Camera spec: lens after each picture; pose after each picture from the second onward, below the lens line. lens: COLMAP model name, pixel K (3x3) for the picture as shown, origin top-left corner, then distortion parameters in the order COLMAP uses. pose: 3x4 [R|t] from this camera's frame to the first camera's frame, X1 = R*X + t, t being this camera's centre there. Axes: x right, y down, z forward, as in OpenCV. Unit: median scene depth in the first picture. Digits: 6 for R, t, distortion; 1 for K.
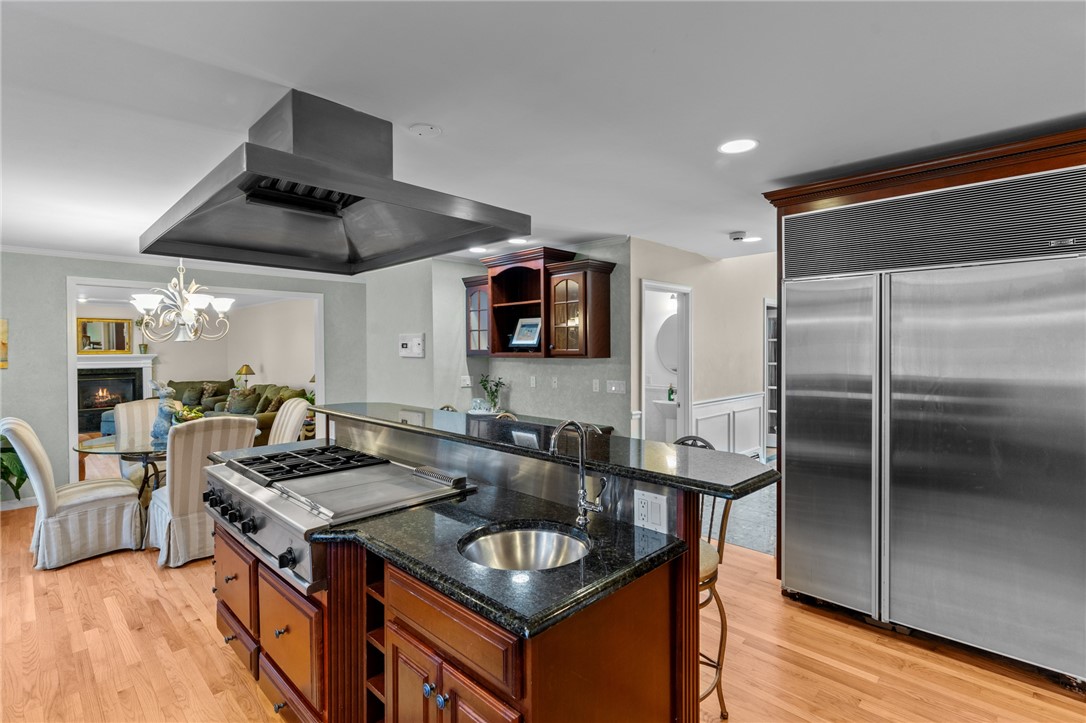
lens RADIAL K [[522.8, 0, 539.7], [0, 522.8, 356.8], [0, 0, 1]] dist [0.003549, 0.000084]
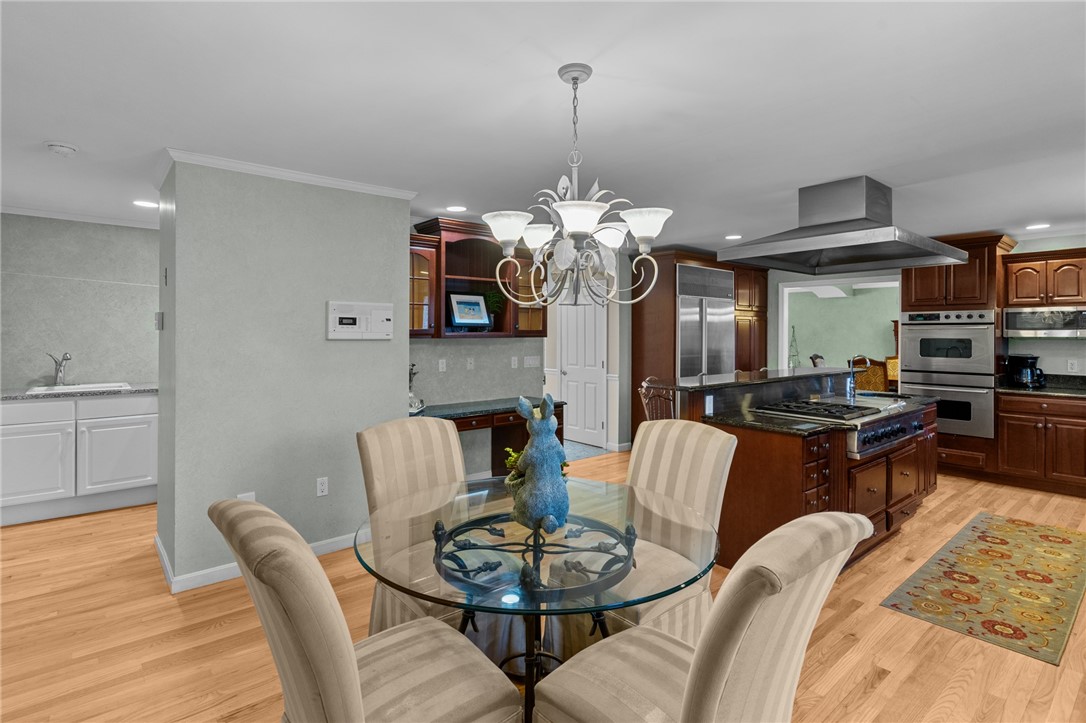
lens RADIAL K [[522.8, 0, 548.2], [0, 522.8, 332.8], [0, 0, 1]] dist [0.003549, 0.000084]
pose [[0.104389, 0.003420, 0.994531, -0.916193], [0.014185, 0.999887, -0.004928, -0.001133], [-0.994435, 0.014622, 0.104329, 0.758509]]
